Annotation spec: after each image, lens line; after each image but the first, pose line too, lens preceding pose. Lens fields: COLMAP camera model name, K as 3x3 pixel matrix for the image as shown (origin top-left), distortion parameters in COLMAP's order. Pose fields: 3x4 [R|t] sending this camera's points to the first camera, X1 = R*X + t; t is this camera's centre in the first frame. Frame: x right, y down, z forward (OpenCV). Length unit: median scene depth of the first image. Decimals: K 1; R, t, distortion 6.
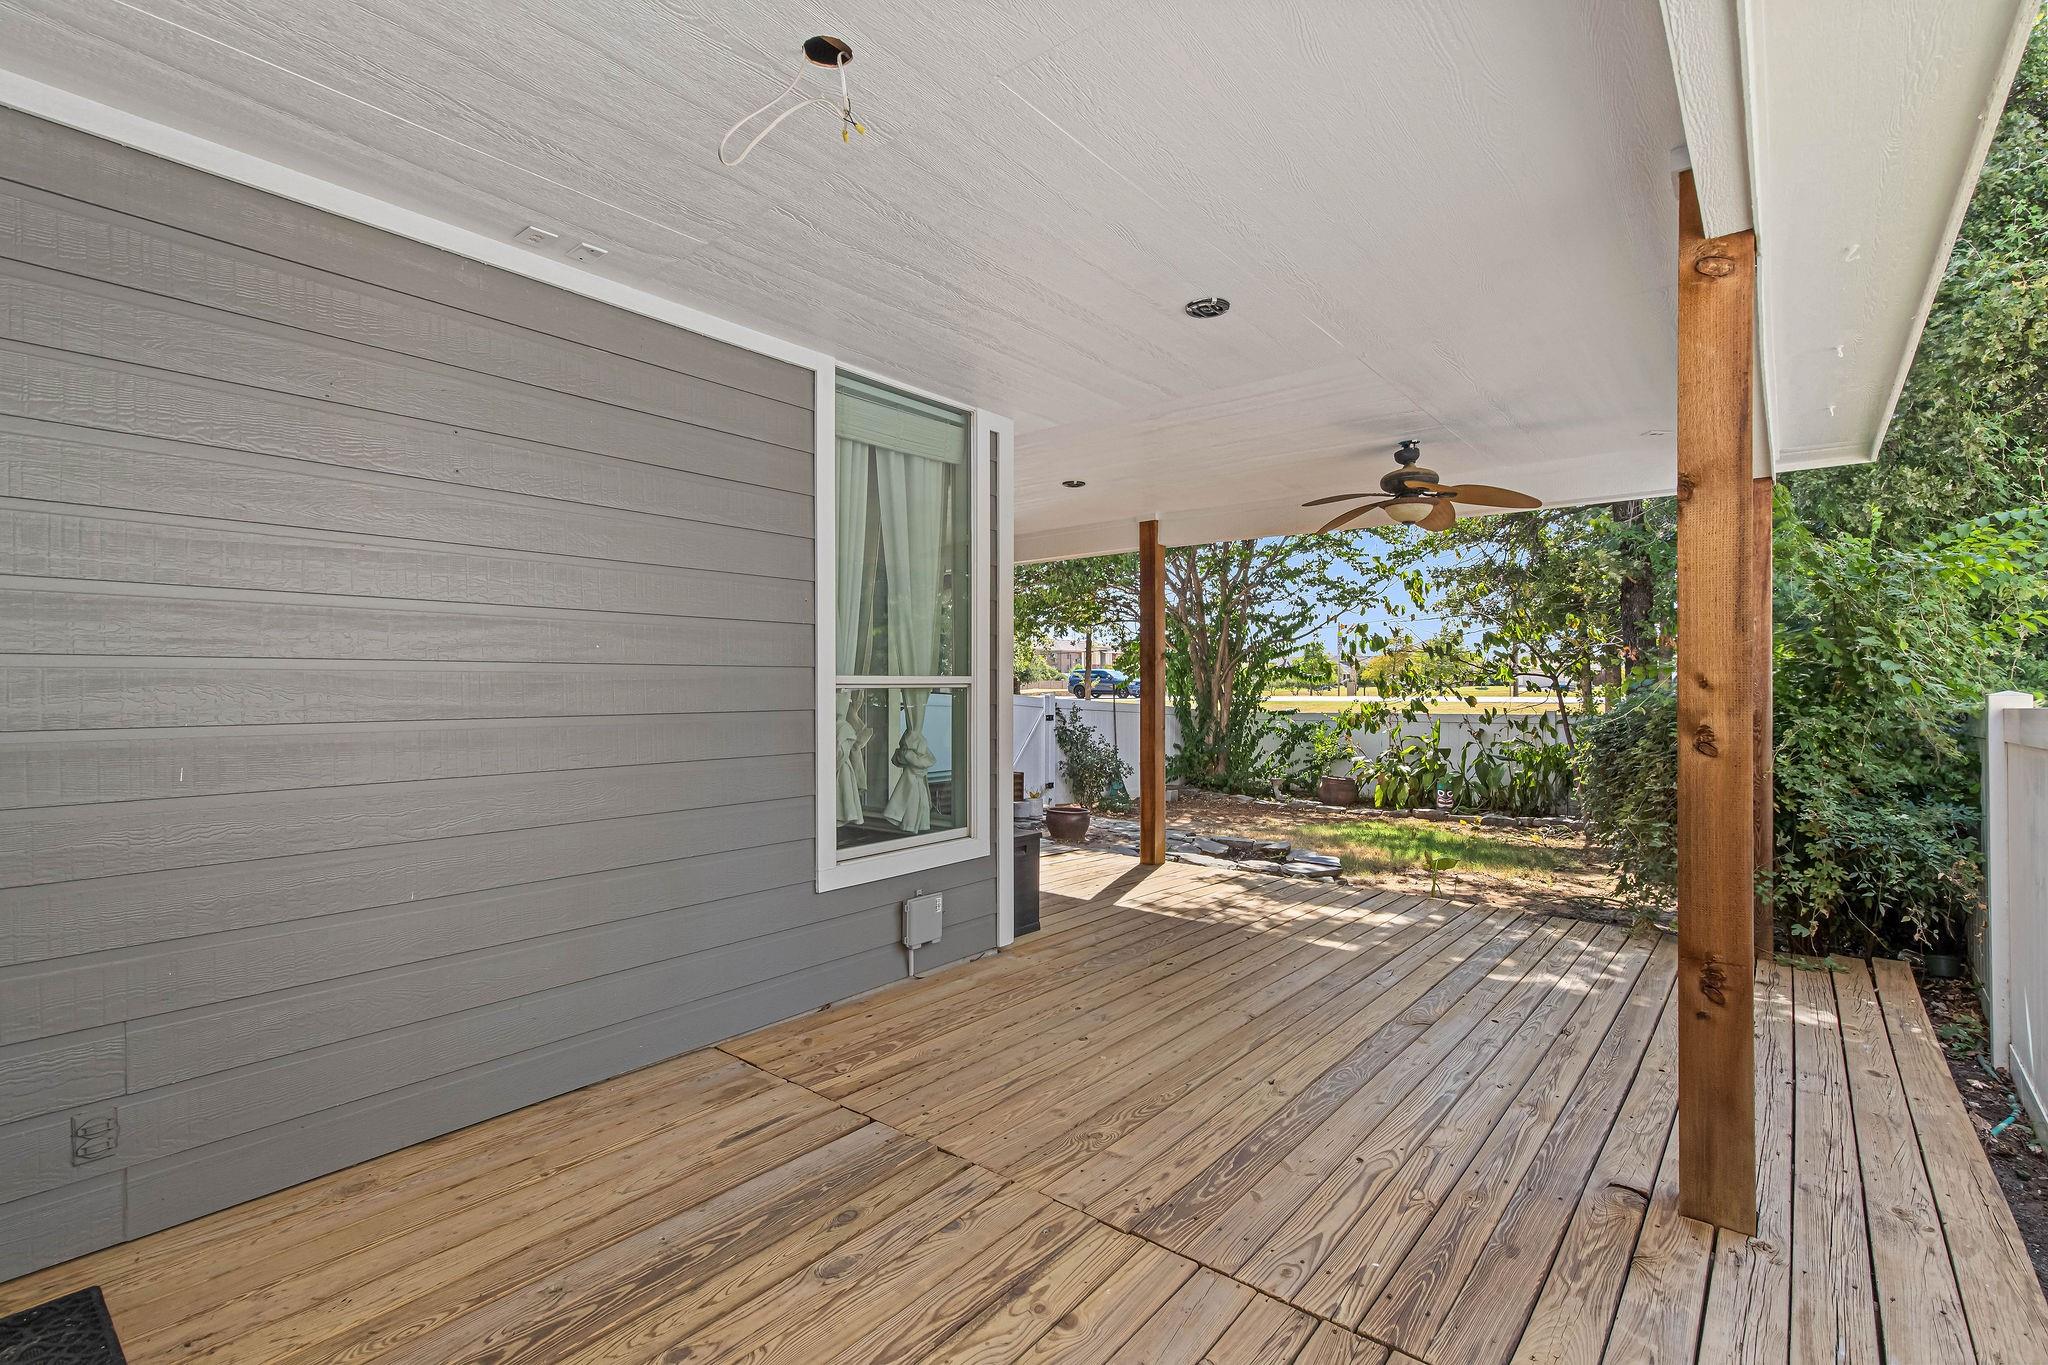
lens RADIAL K [[927.6, 0, 1028.9], [0, 927.6, 687.2], [0, 0, 1]] dist [0.000823, 0.000493]
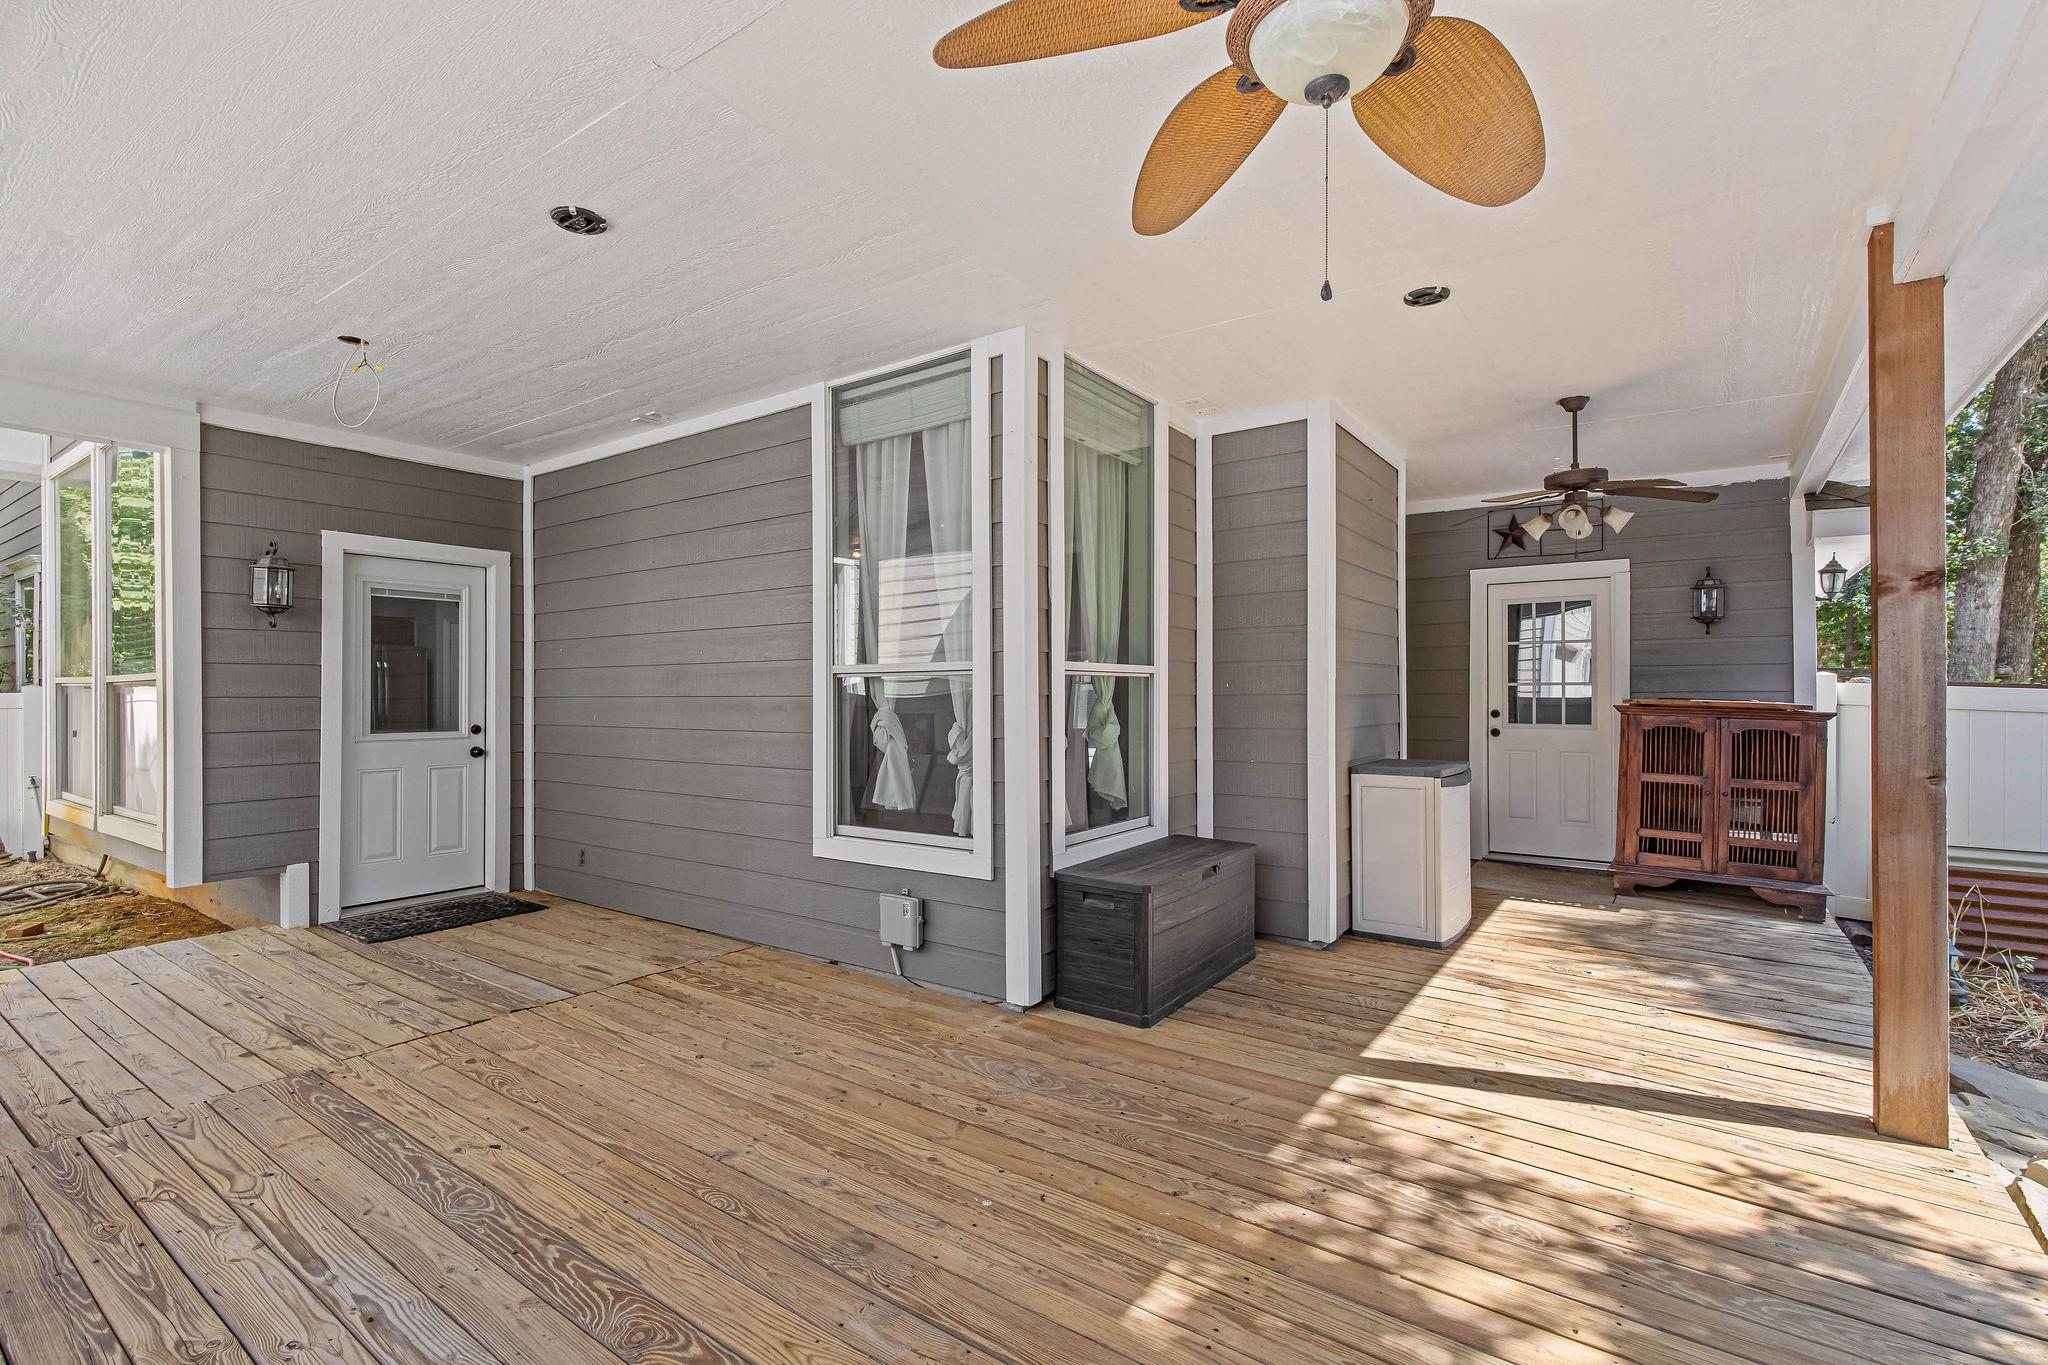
lens RADIAL K [[927.6, 0, 1028.9], [0, 927.6, 687.2], [0, 0, 1]] dist [0.000823, 0.000493]
pose [[0.070099, -0.003139, -0.997535, 1.052538], [0.003796, 0.999989, -0.002879, 0.019902], [0.997533, -0.003585, 0.070111, 1.332328]]
